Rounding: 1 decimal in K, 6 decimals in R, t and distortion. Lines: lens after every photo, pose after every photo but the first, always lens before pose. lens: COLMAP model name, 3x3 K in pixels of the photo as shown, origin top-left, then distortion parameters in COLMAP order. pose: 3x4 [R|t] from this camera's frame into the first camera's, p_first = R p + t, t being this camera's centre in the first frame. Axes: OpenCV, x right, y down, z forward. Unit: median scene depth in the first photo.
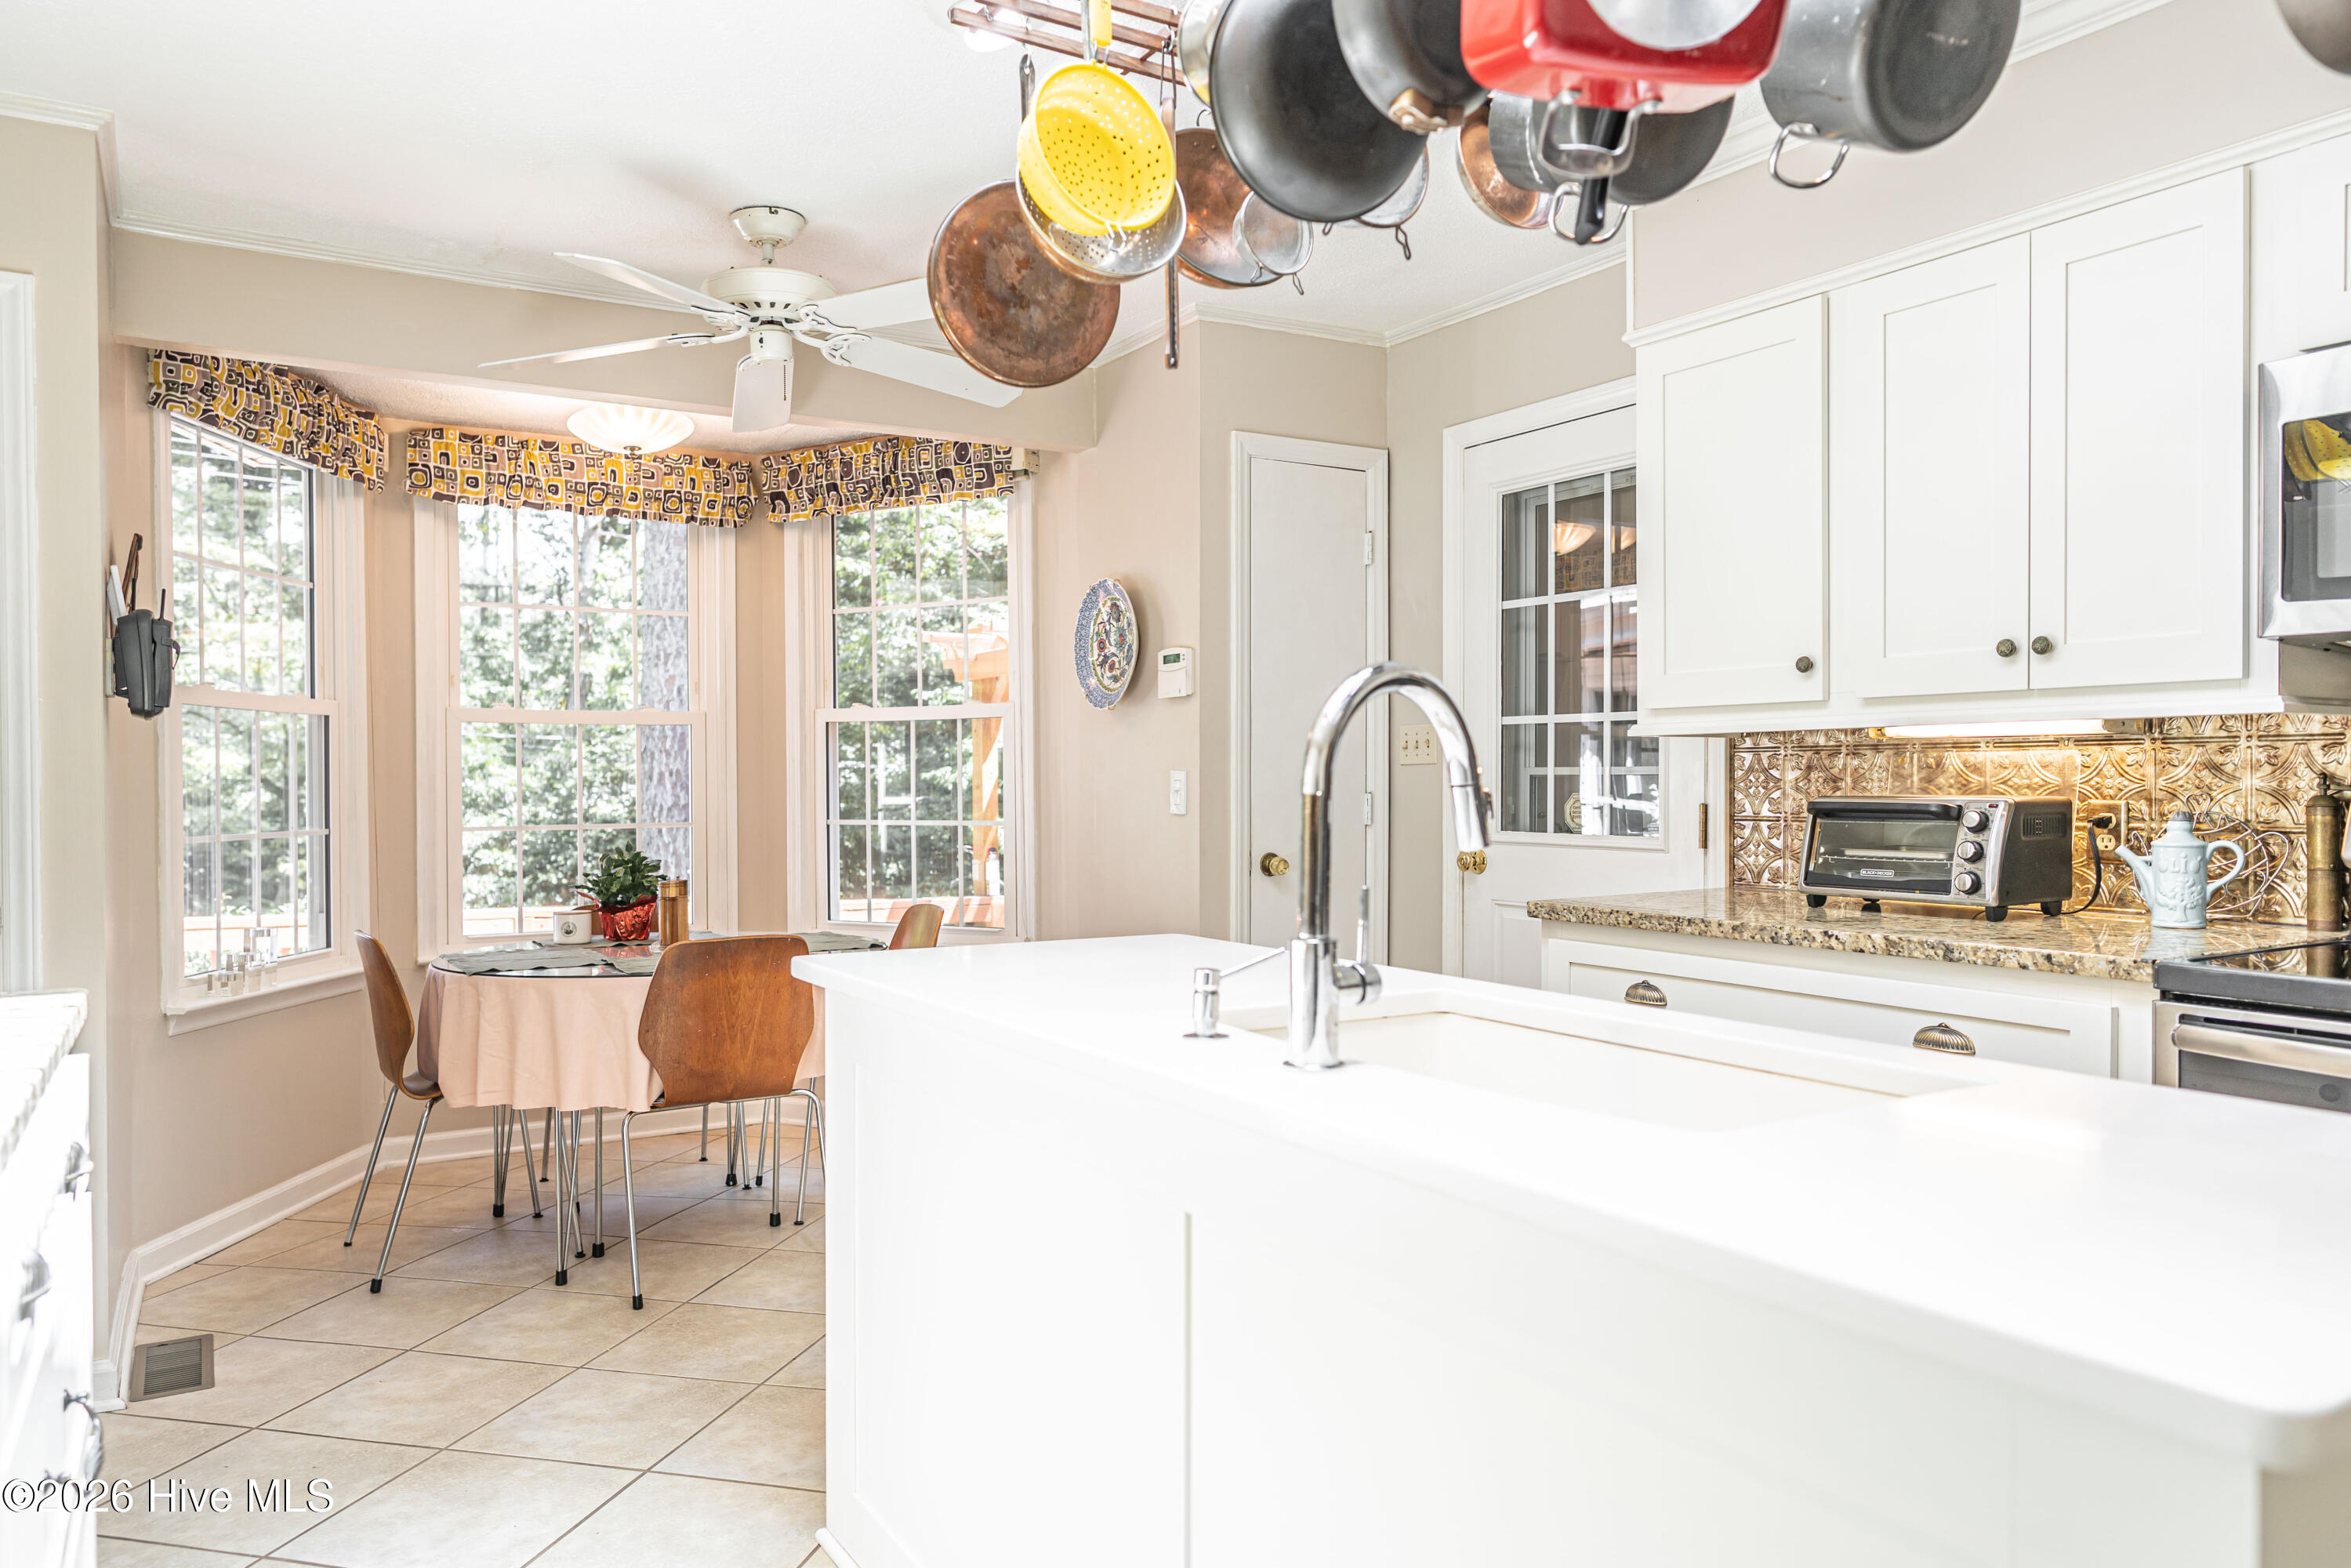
lens RADIAL K [[1586.5, 0, 1172.6], [0, 1586.5, 788.2], [0, 0, 1]] dist [-0.001108, 0.004660]
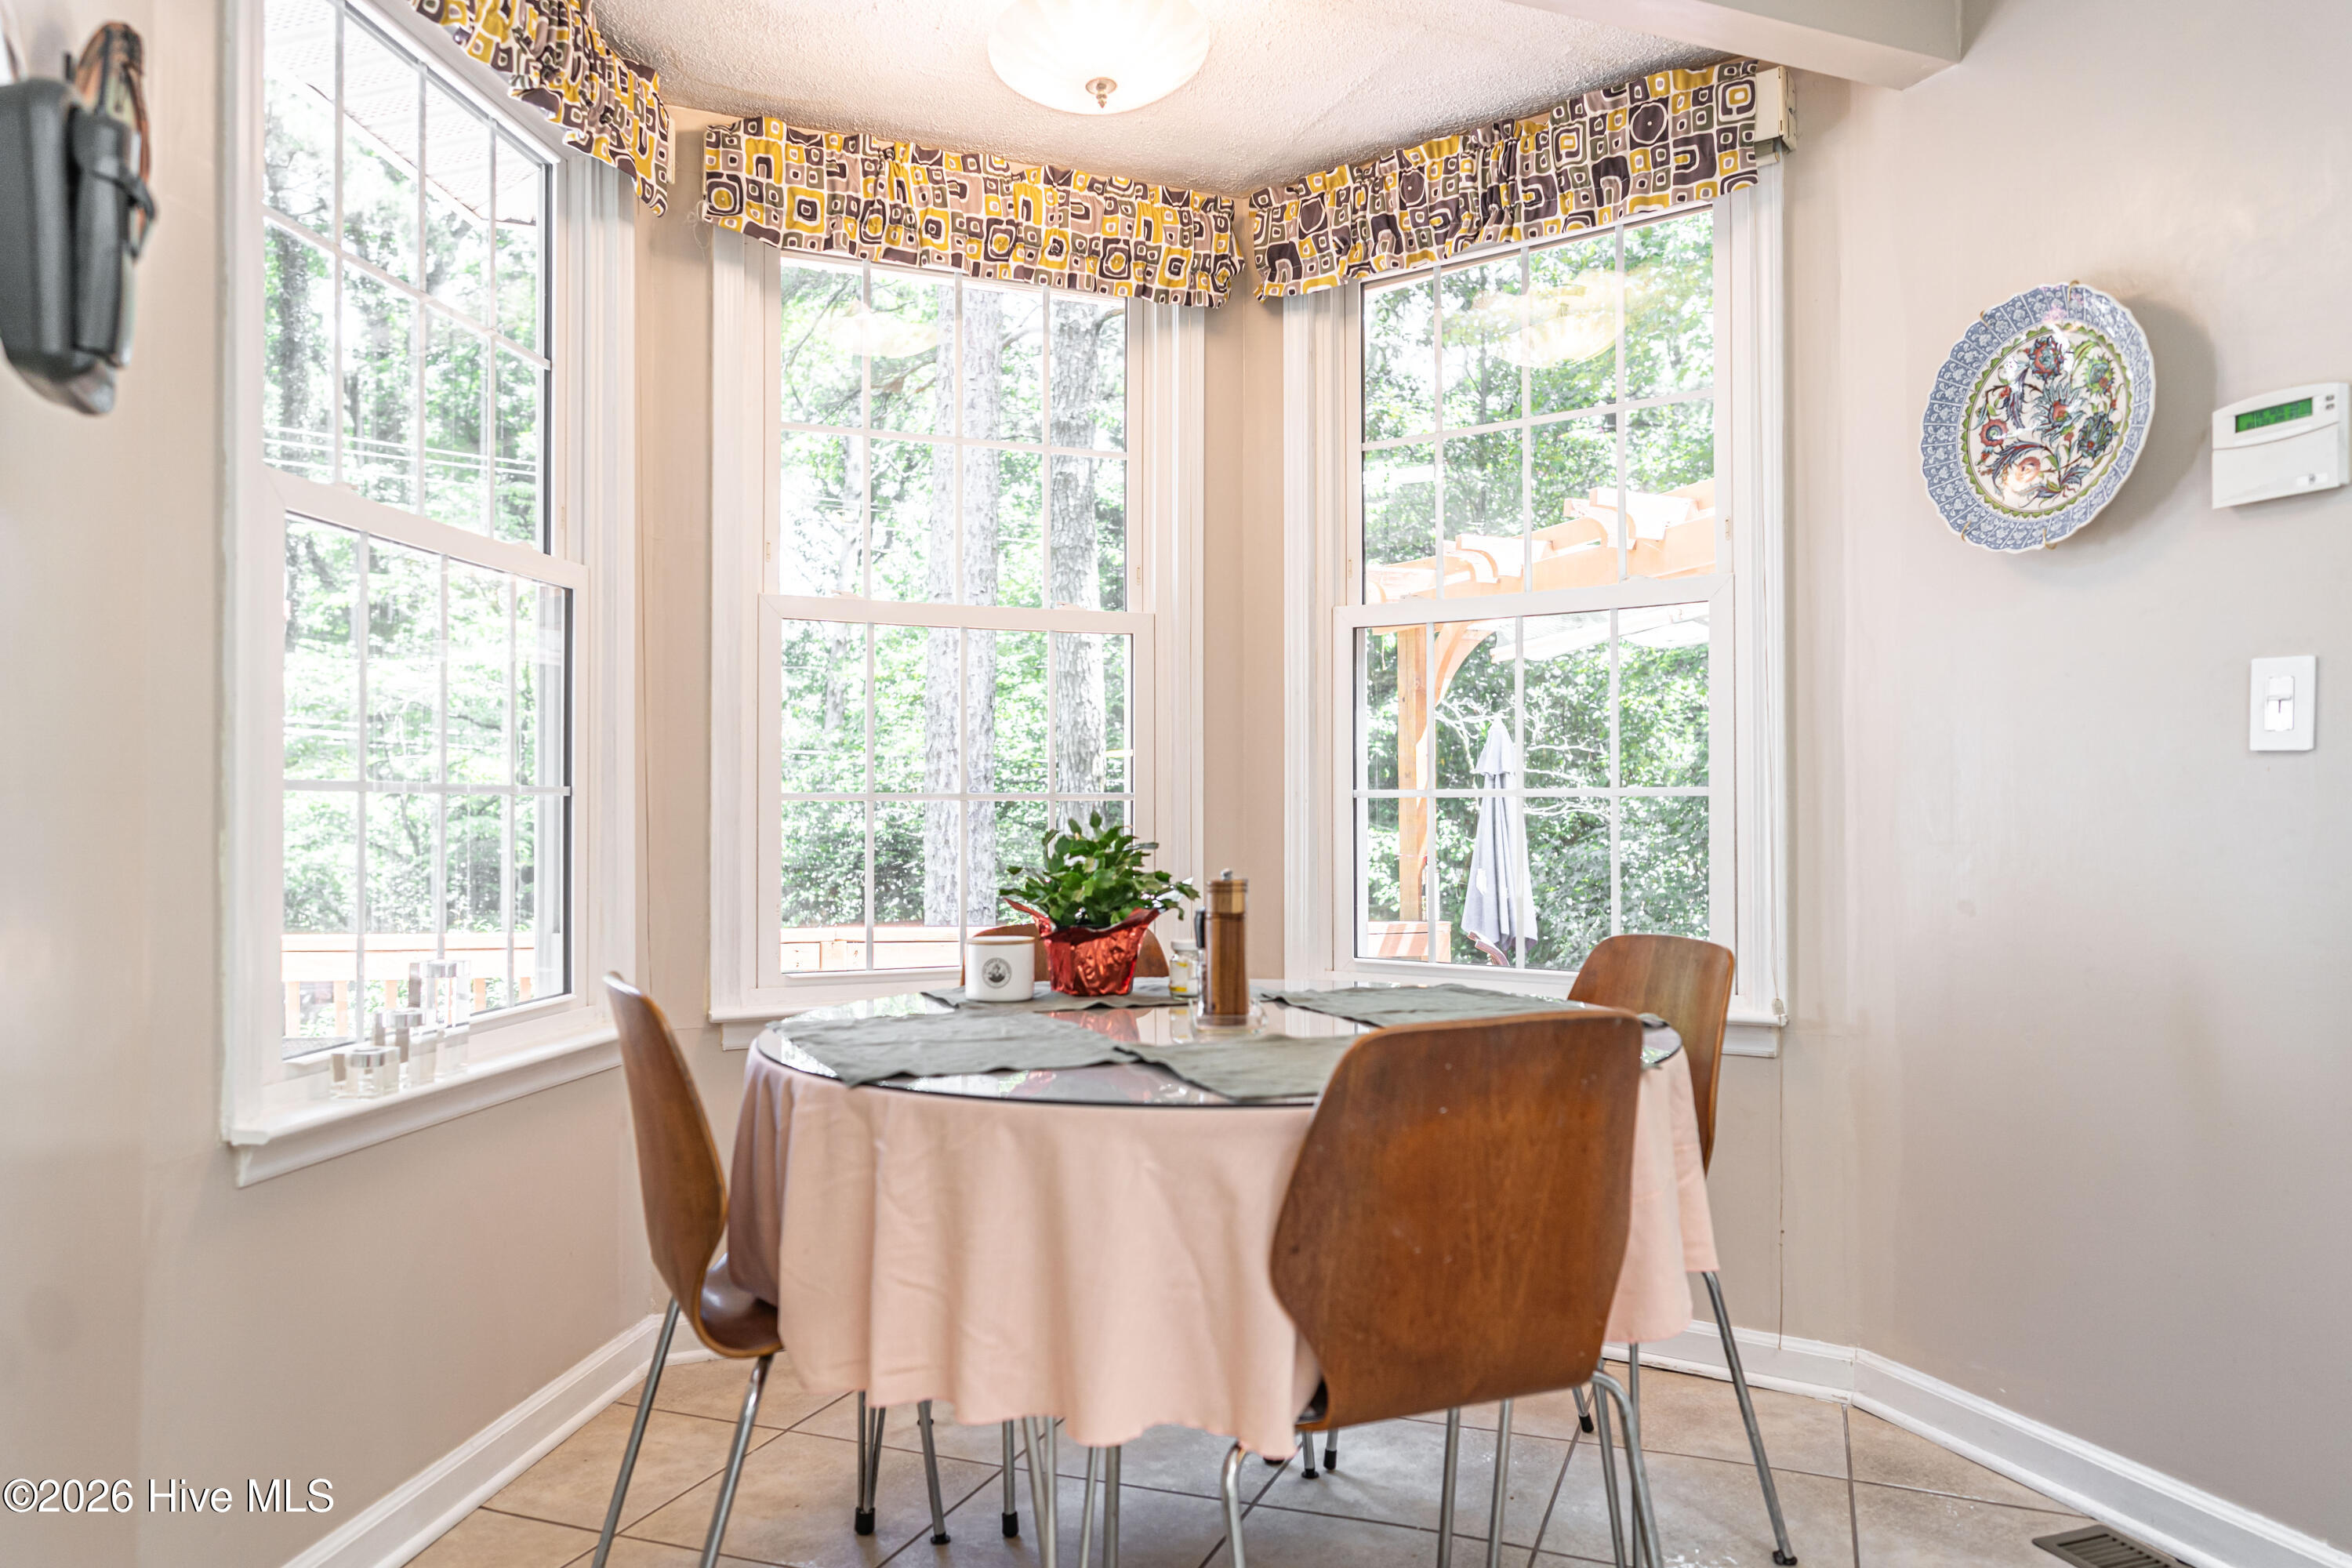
lens RADIAL K [[1587.1, 0, 1179.2], [0, 1587.1, 783.0], [0, 0, 1]] dist [-0.001108, 0.004660]
pose [[0.990402, 0.003289, -0.138175, -0.220887], [-0.005989, 0.999799, -0.019129, 0.032196], [0.138084, 0.019773, 0.990223, 0.435550]]
